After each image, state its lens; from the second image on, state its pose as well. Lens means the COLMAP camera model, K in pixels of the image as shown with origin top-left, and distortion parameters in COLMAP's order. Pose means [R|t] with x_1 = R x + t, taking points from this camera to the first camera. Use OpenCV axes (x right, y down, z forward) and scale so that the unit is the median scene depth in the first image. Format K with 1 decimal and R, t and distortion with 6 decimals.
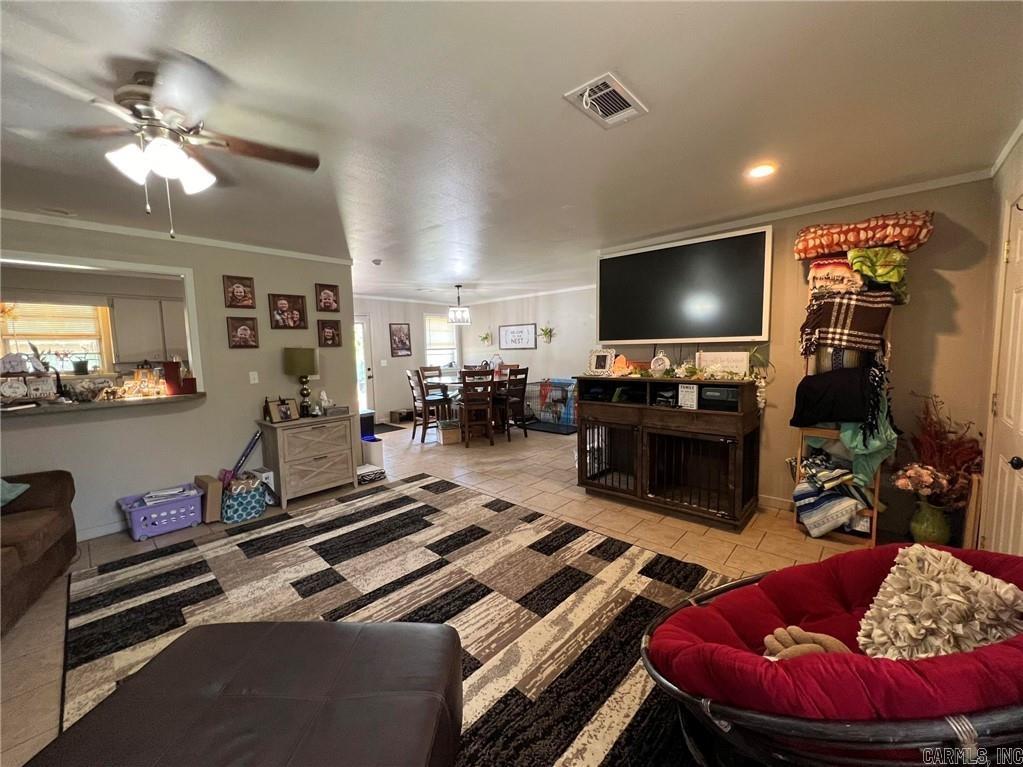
lens RADIAL K [[406.6, 0, 511.6], [0, 406.6, 385.7], [0, 0, 1]] dist [-0.007460, -0.000173]
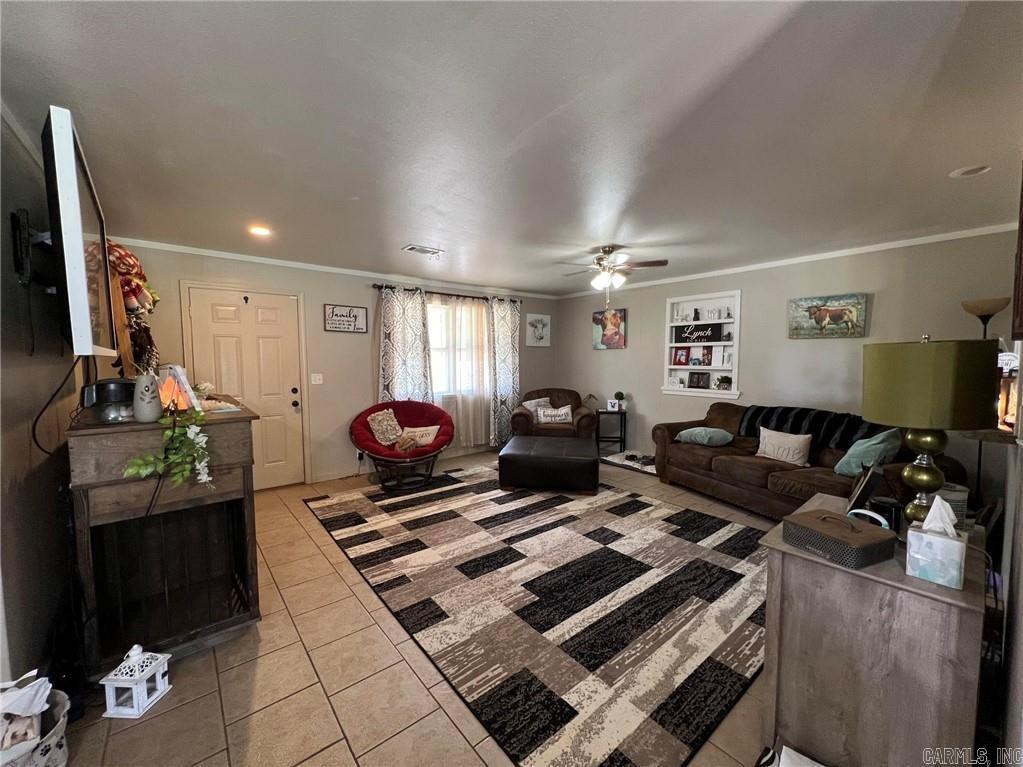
lens RADIAL K [[406.6, 0, 511.5], [0, 406.6, 383.0], [0, 0, 1]] dist [-0.007460, -0.000173]
pose [[-0.989918, 0.016275, 0.140705, -0.321805], [0.037449, 0.988101, 0.149177, -0.168567], [-0.136603, 0.152942, -0.978748, 1.900259]]
